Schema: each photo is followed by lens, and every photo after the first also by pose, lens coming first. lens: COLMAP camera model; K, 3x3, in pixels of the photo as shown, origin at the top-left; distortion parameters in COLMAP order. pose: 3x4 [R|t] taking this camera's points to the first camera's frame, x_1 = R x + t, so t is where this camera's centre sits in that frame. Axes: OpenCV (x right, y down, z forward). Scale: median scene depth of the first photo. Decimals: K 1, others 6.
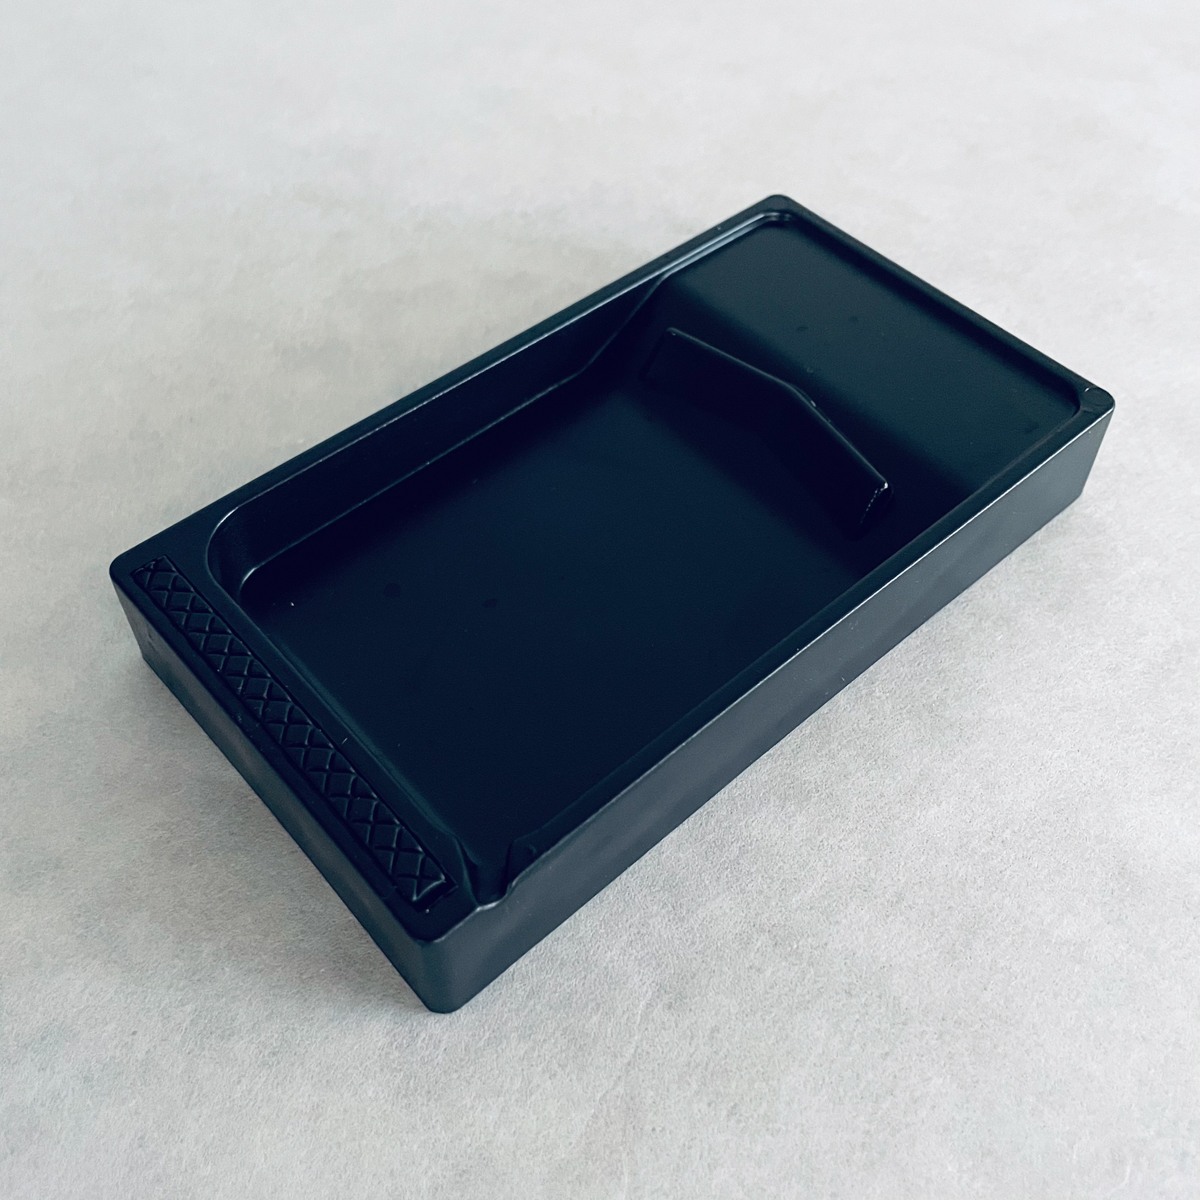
lens RADIAL K [[1247.2, 0, 618.4], [0, 1247.2, 602.7], [0, 0, 1]] dist [0.064127, -0.116326]
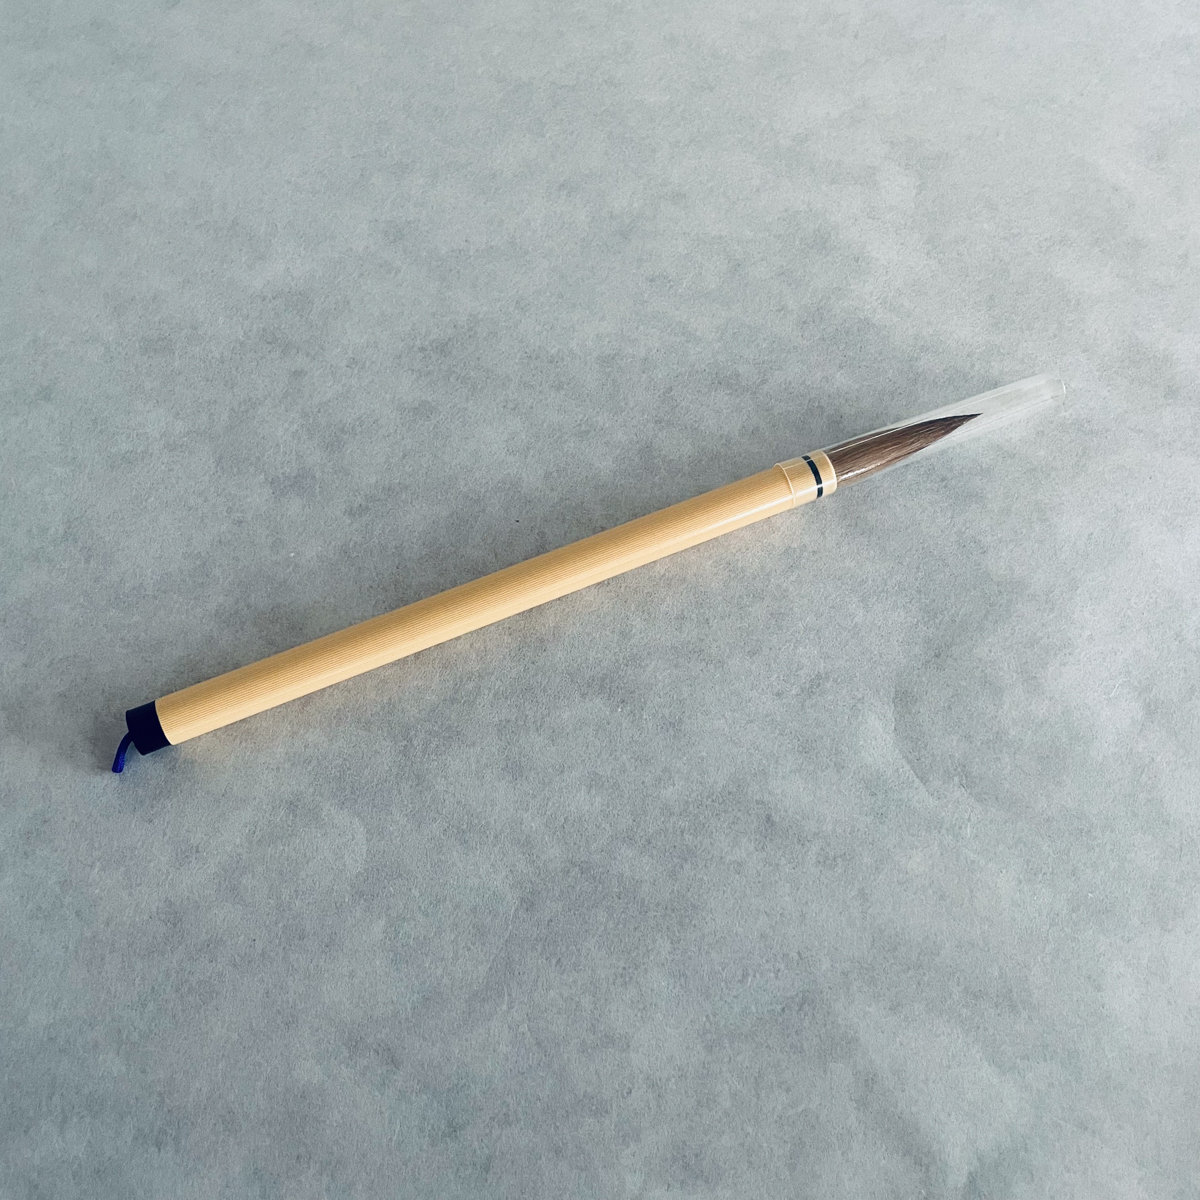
lens RADIAL K [[1203.0, 0, 592.8], [0, 1203.0, 596.4], [0, 0, 1]] dist [0.079548, -0.129003]
pose [[0.998613, -0.048659, 0.020130, 0.128011], [0.041590, 0.963277, 0.265270, -0.639393], [-0.032299, -0.264065, 0.963964, -0.686303]]
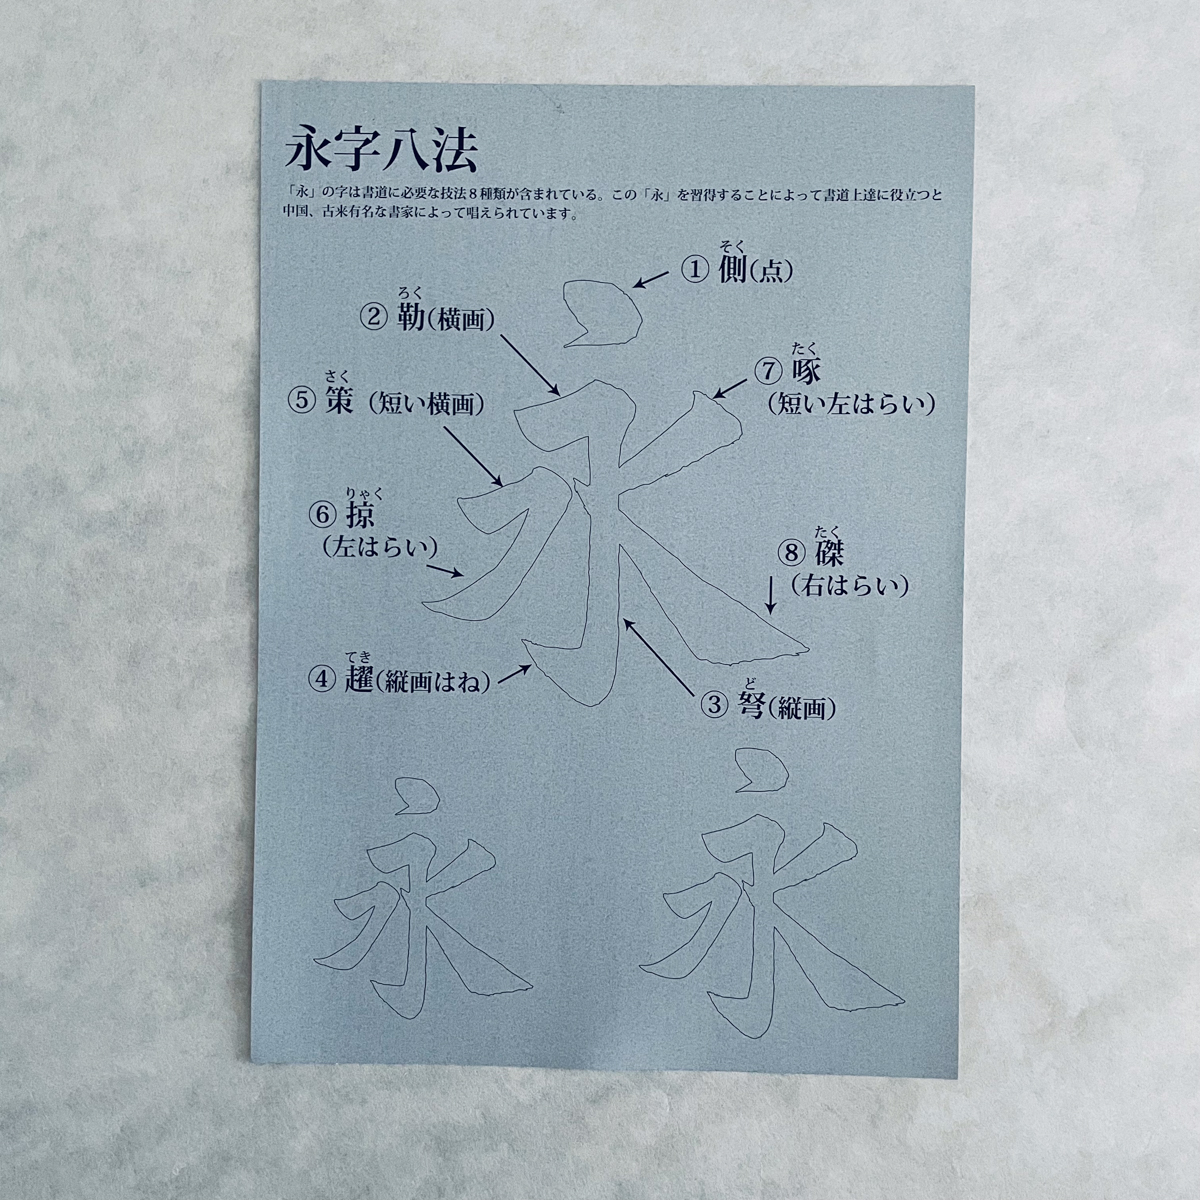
lens RADIAL K [[1203.0, 0, 592.8], [0, 1203.0, 596.4], [0, 0, 1]] dist [0.079548, -0.129003]
pose [[0.997982, -0.045358, -0.044446, -0.235522], [0.063135, 0.784124, 0.617385, -1.750207], [0.006848, -0.618945, 0.785405, -0.762874]]
